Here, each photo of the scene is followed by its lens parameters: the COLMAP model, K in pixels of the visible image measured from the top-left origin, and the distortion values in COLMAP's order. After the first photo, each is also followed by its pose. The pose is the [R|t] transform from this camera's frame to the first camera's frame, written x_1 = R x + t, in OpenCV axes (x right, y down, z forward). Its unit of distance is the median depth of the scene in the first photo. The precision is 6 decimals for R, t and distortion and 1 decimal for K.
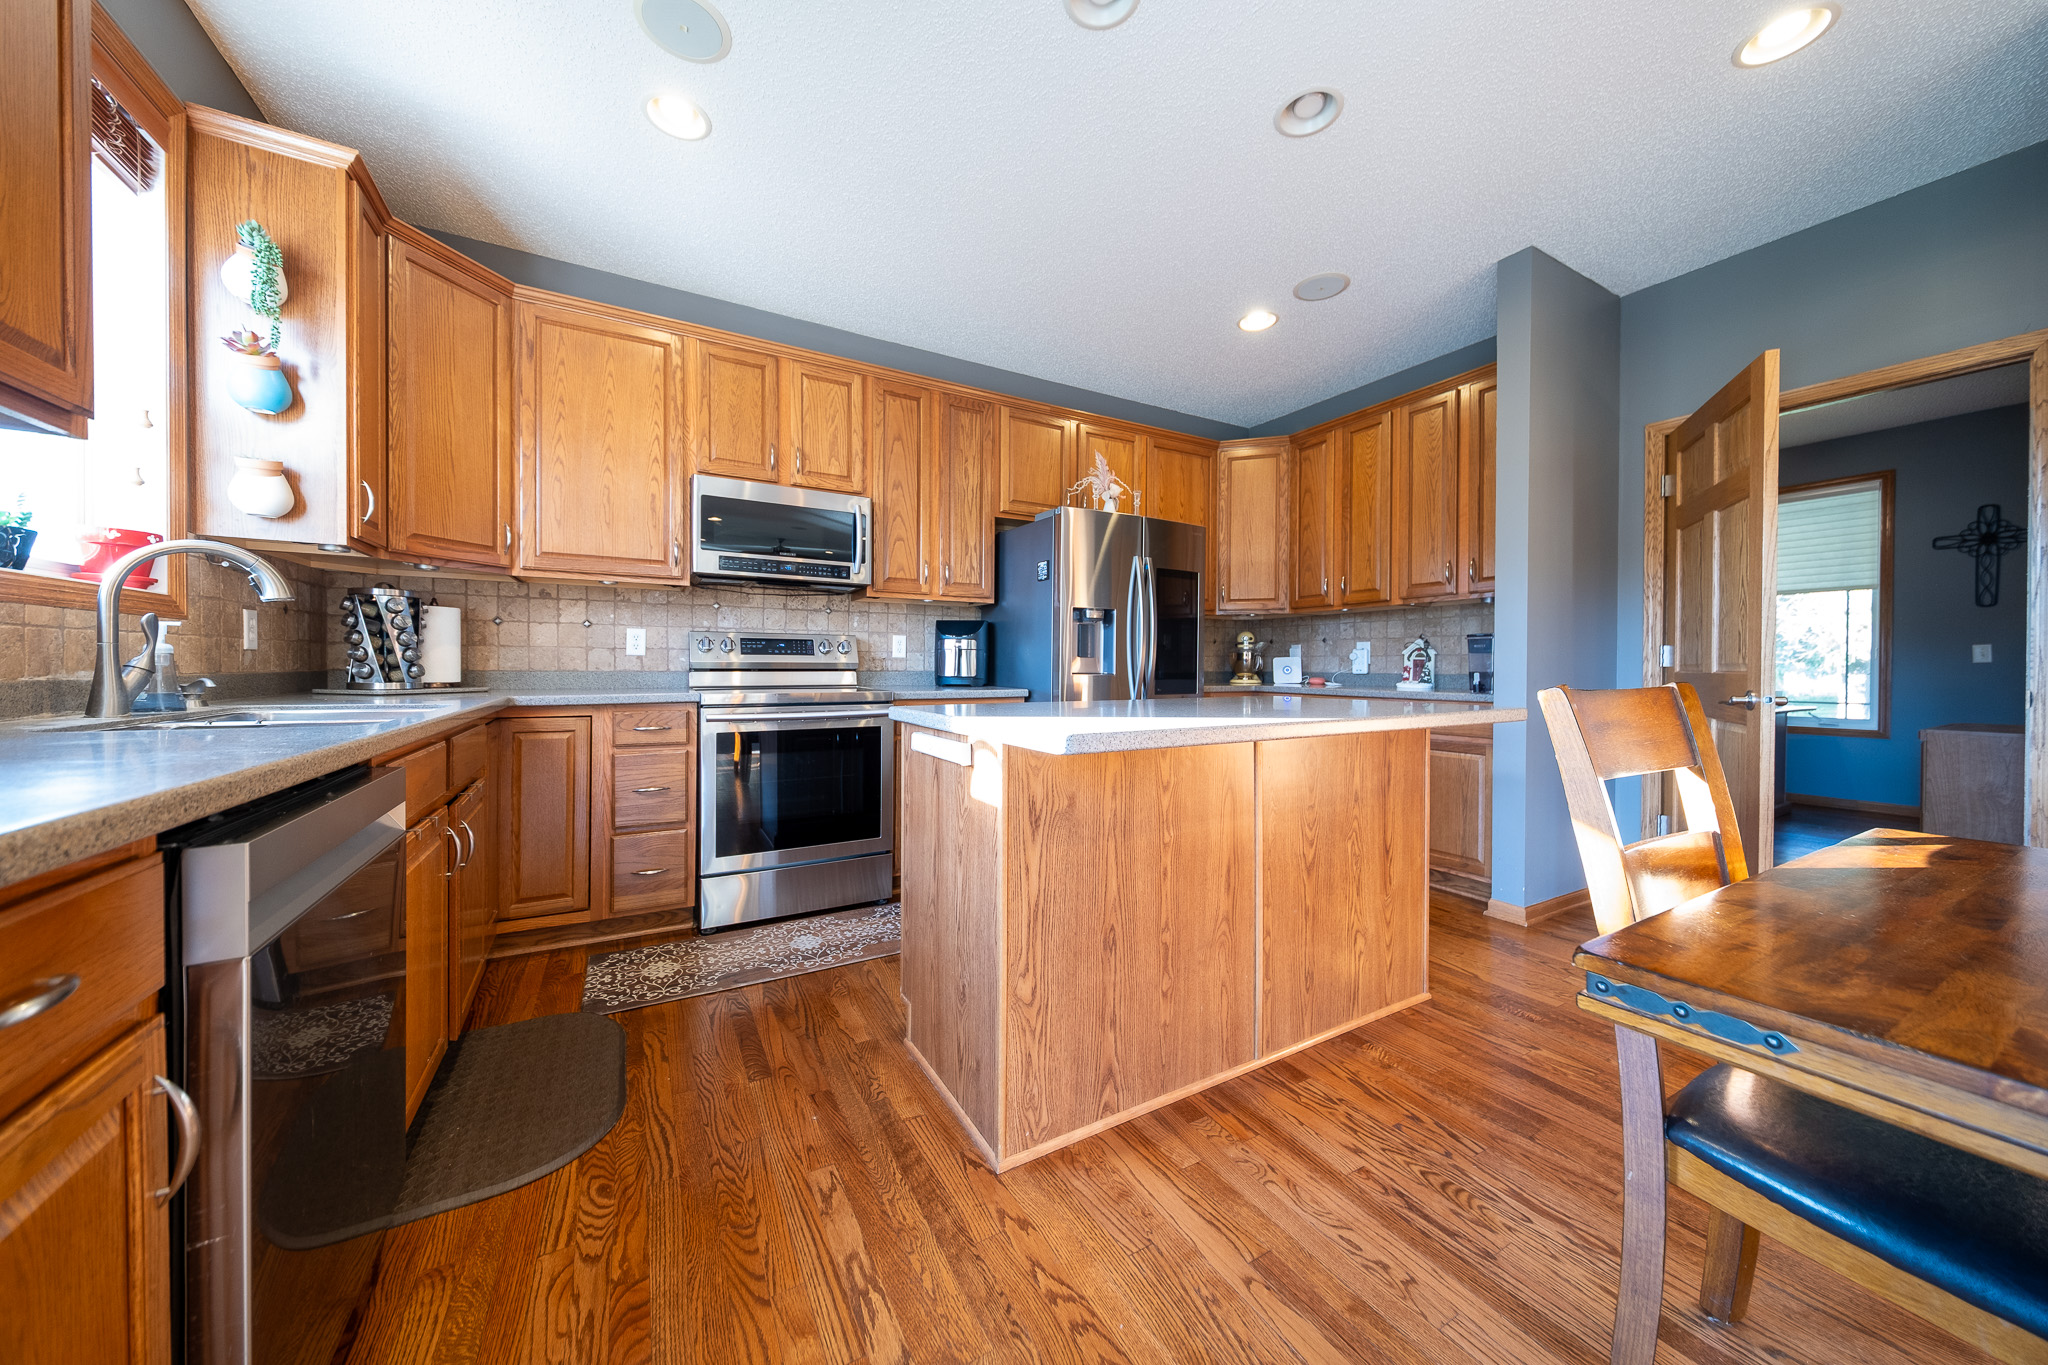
lens RADIAL K [[691.2, 0, 1019.4], [0, 691.2, 674.9], [0, 0, 1]] dist [-0.000421, -0.000250]
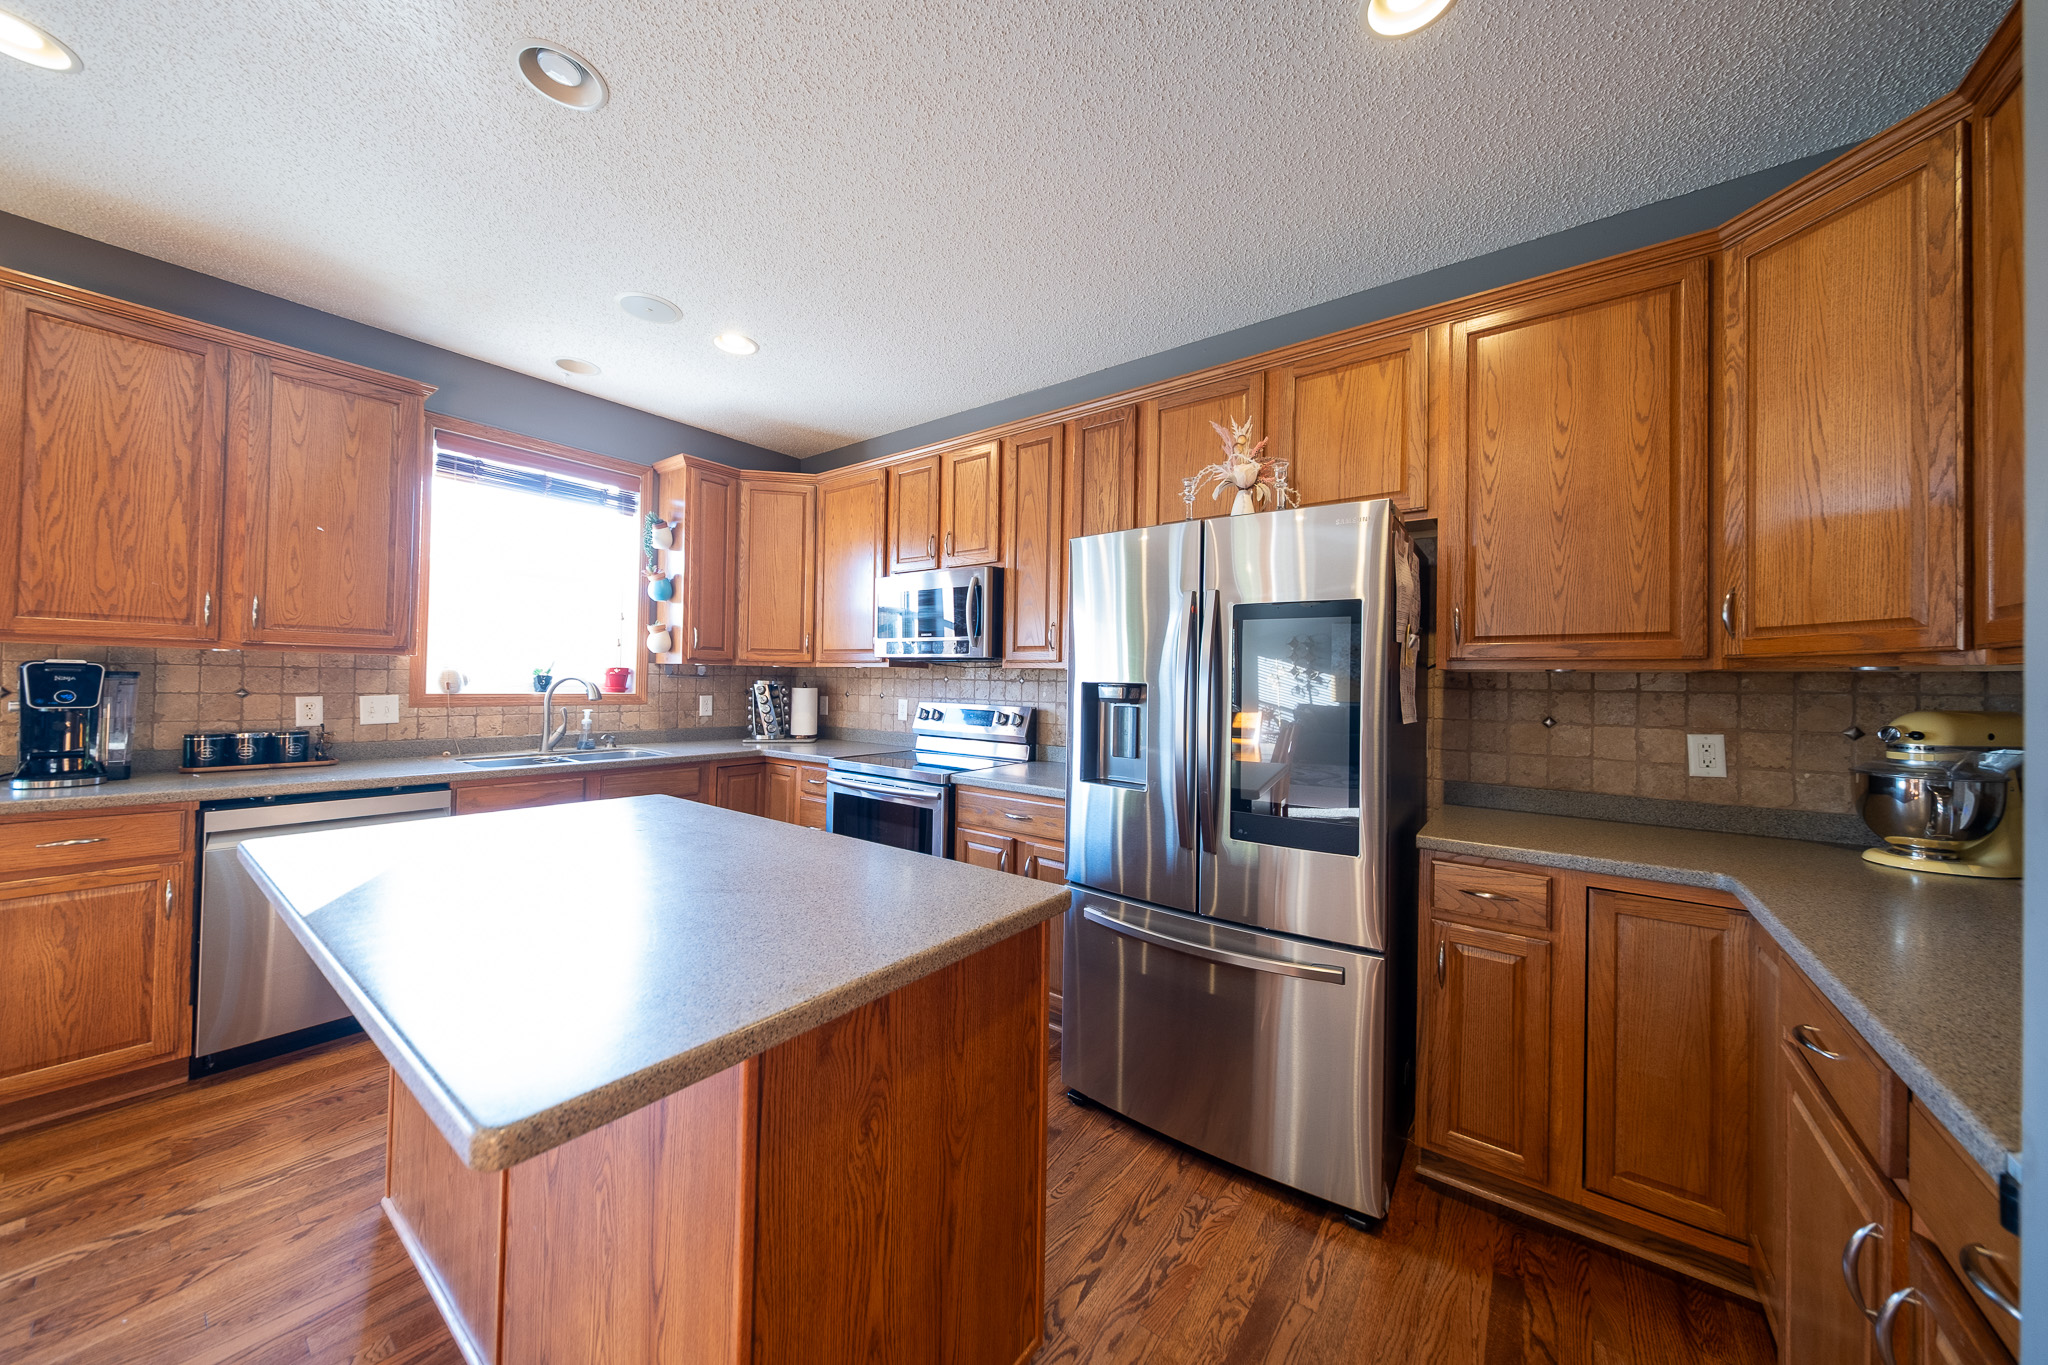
lens RADIAL K [[691.2, 0, 1017.7], [0, 691.2, 674.5], [0, 0, 1]] dist [-0.000421, -0.000250]
pose [[0.394535, -0.004840, -0.918868, 0.660413], [-0.026110, 0.999523, -0.016476, -0.092200], [0.918510, 0.030492, 0.394220, 0.659173]]
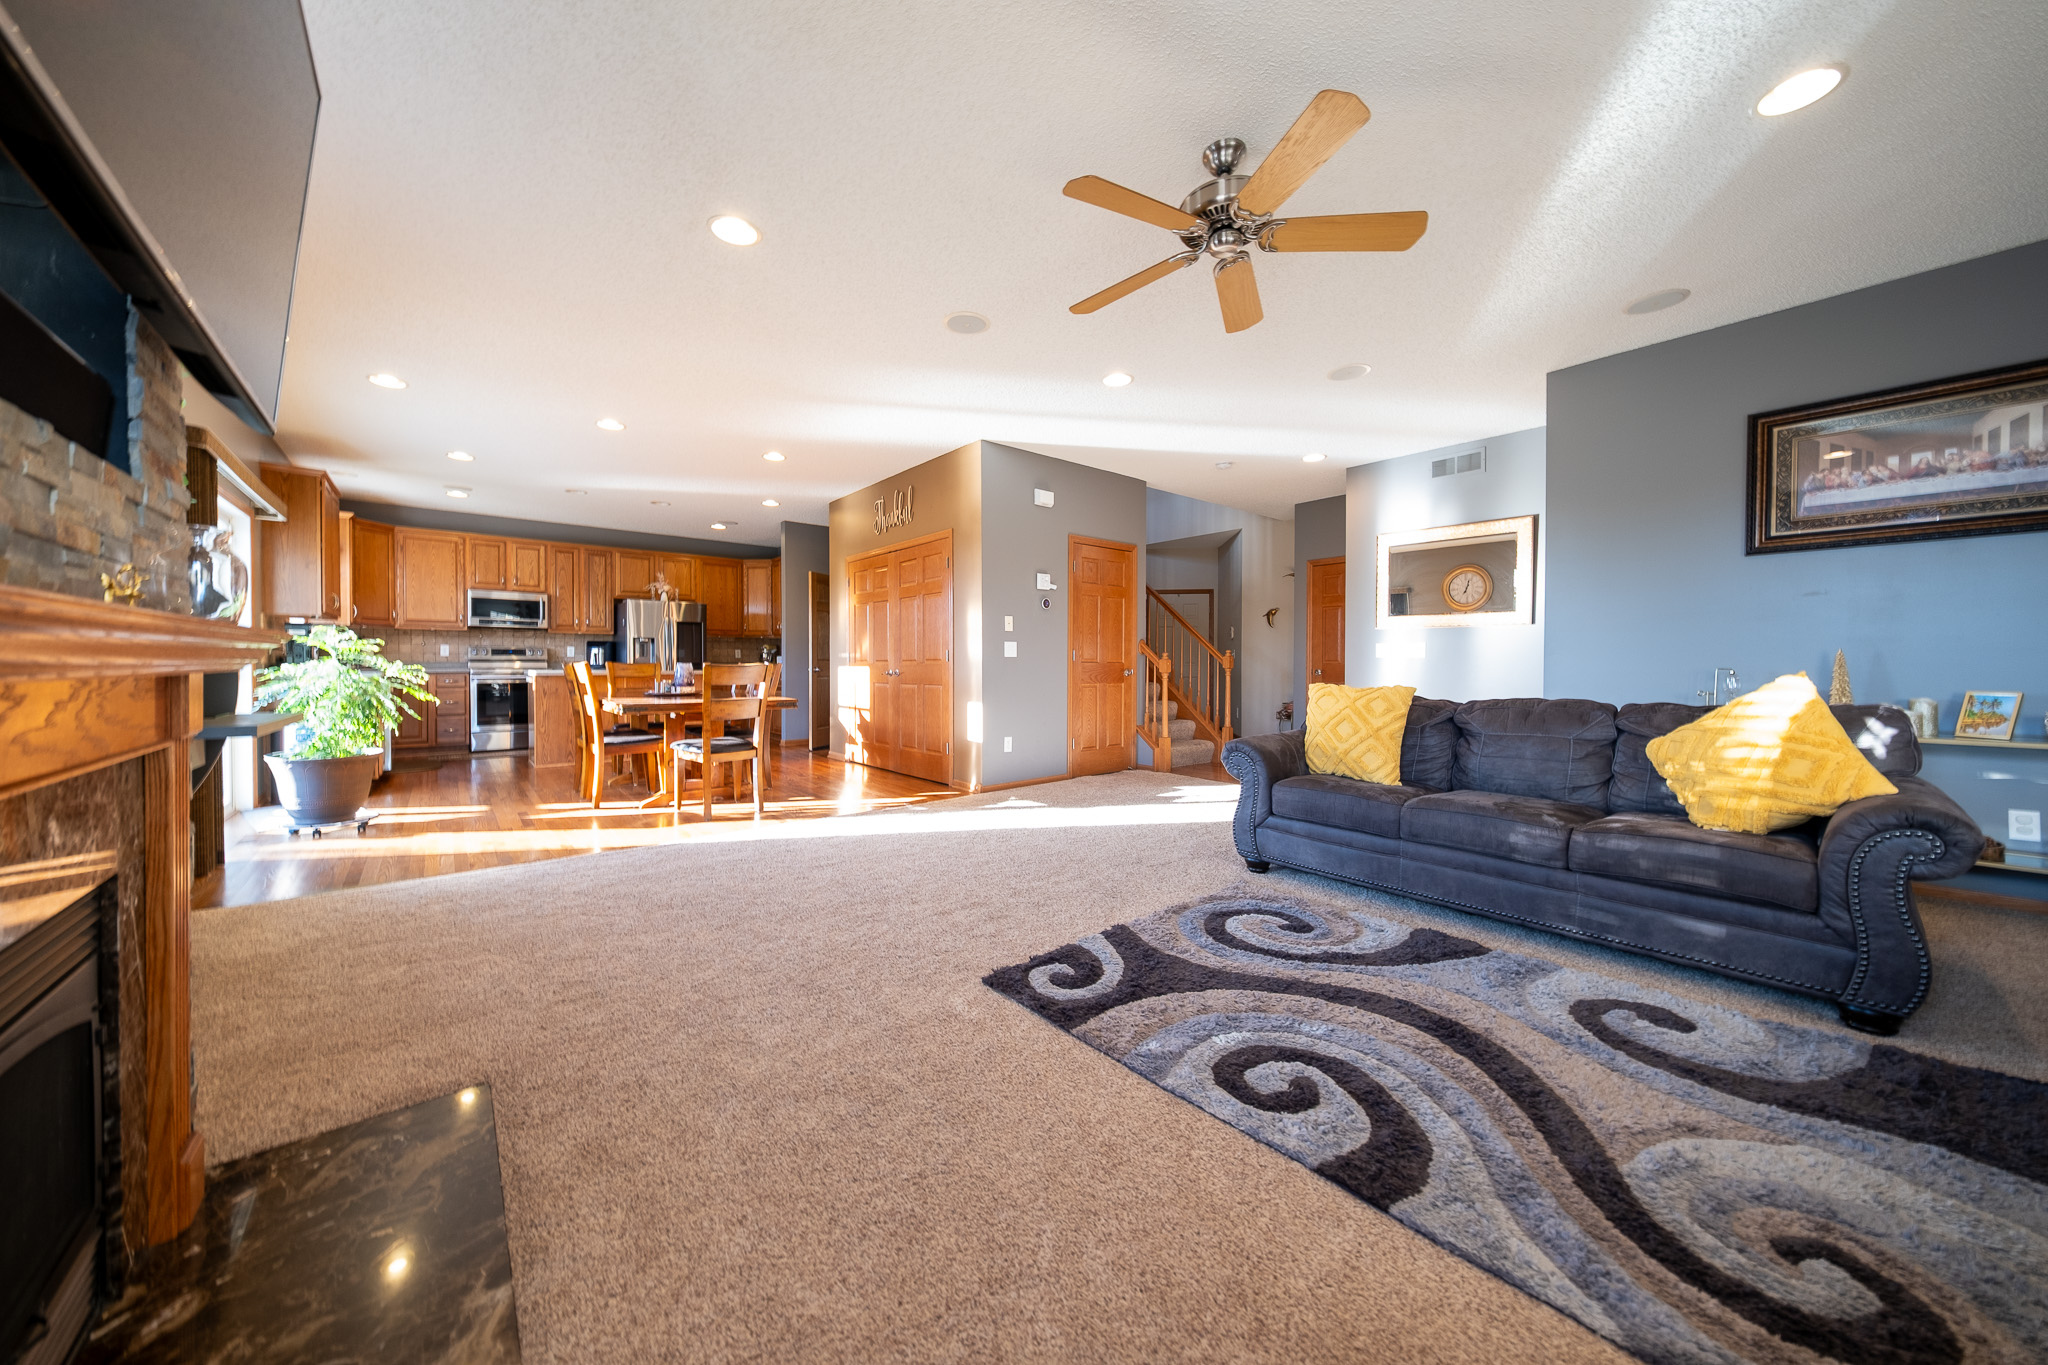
lens RADIAL K [[691.2, 0, 1022.1], [0, 691.2, 676.5], [0, 0, 1]] dist [-0.000421, -0.000250]
pose [[0.981897, -0.002860, 0.189392, 1.019967], [0.001124, 0.999956, 0.009269, 0.026994], [-0.189410, -0.008889, 0.981858, -1.844885]]
